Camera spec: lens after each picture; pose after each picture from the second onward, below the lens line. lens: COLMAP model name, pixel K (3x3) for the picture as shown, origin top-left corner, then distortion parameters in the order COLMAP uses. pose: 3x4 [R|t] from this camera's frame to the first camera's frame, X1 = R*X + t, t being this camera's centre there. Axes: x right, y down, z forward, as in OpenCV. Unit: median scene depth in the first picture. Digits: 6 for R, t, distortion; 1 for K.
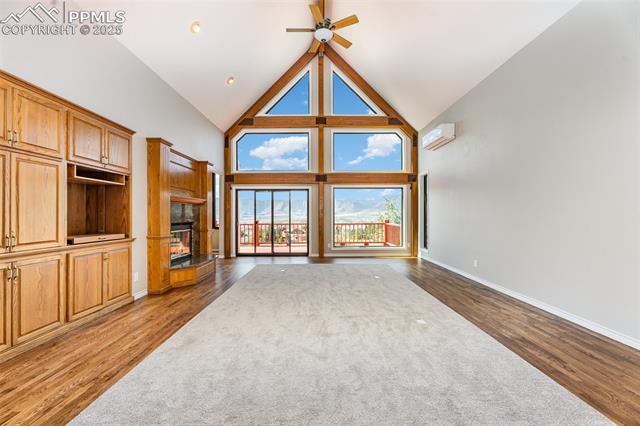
lens RADIAL K [[287.1, 0, 318.2], [0, 287.1, 212.8], [0, 0, 1]] dist [-0.003076, 0.000705]
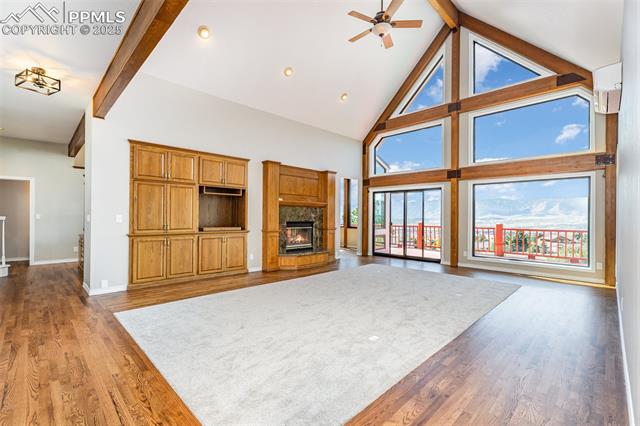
lens RADIAL K [[287.1, 0, 308.1], [0, 287.1, 214.4], [0, 0, 1]] dist [-0.003076, 0.000705]
pose [[0.688917, 0.003701, -0.724831, 0.330054], [-0.003951, 0.999991, 0.001351, 0.000386], [0.724829, 0.001933, 0.688926, 0.095945]]
